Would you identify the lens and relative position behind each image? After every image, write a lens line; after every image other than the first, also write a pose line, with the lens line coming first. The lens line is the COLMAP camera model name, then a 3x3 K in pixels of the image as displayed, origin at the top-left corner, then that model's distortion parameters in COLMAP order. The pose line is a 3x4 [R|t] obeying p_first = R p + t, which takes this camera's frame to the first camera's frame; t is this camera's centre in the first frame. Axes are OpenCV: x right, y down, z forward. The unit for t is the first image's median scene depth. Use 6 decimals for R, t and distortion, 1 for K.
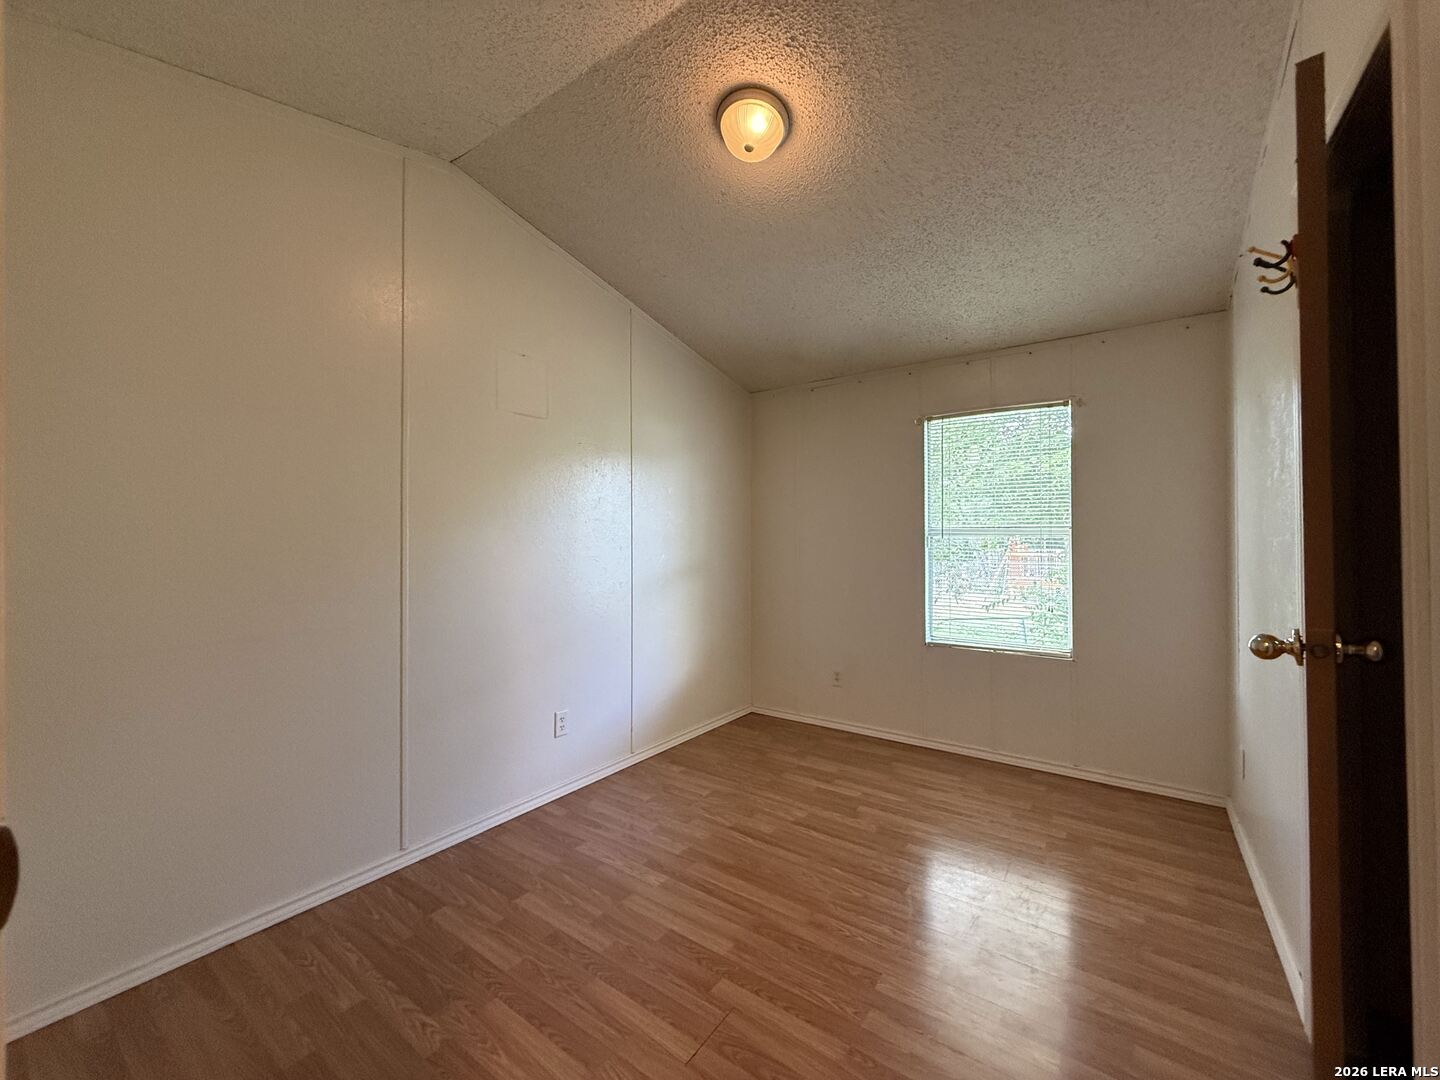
lens RADIAL K [[576.2, 0, 718.5], [0, 576.2, 534.8], [0, 0, 1]] dist [-0.001010, 0.000029]
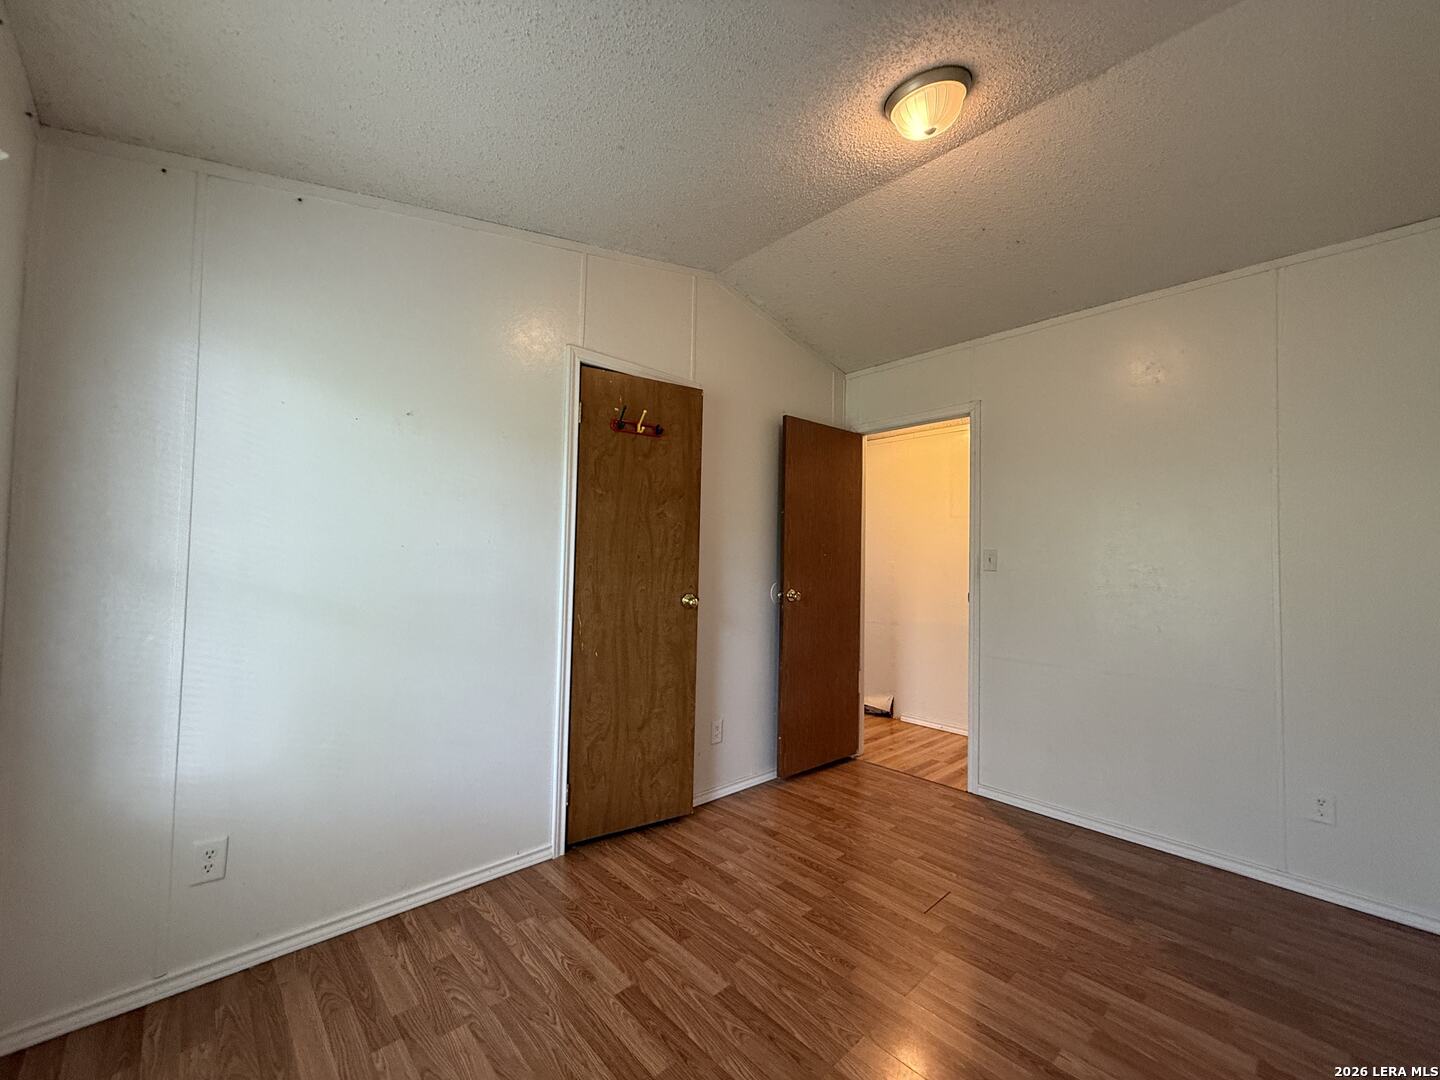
lens RADIAL K [[576.2, 0, 718.8], [0, 576.2, 538.6], [0, 0, 1]] dist [-0.001010, 0.000029]
pose [[-0.980098, -0.014964, 0.197948, 0.201713], [-0.023463, 0.998898, -0.040660, 0.010724], [-0.197122, -0.044495, -0.979369, 2.029945]]
